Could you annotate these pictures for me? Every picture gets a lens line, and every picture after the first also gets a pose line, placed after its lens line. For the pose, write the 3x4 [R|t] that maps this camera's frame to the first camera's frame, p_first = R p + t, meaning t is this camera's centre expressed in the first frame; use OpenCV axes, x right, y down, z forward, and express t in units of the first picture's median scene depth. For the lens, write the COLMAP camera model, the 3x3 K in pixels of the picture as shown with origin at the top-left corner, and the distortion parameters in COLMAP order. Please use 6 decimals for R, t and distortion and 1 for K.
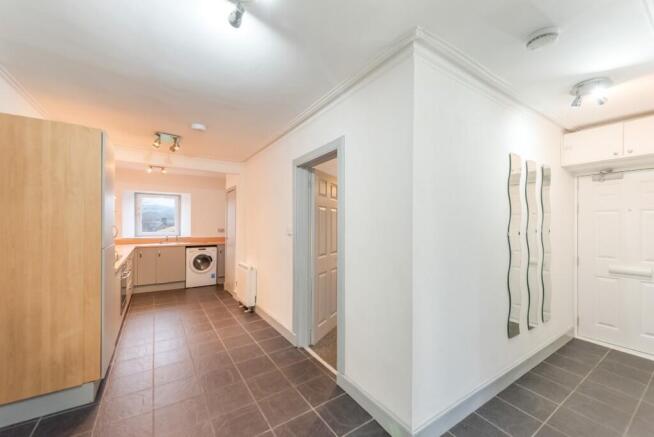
lens RADIAL K [[259.8, 0, 327.0], [0, 259.8, 221.4], [0, 0, 1]] dist [0.000930, -0.000275]
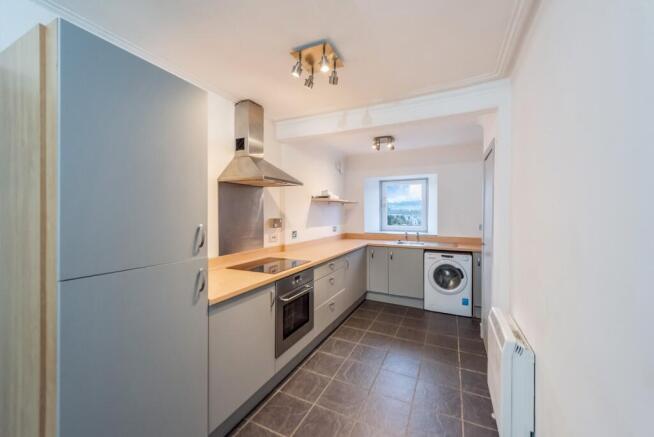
lens RADIAL K [[259.8, 0, 324.3], [0, 259.8, 216.2], [0, 0, 1]] dist [0.000930, -0.000275]
pose [[0.508586, -0.000643, -0.861011, -0.083473], [0.012616, 0.999898, 0.006705, 0.000511], [0.860919, -0.014273, 0.508542, 0.411653]]
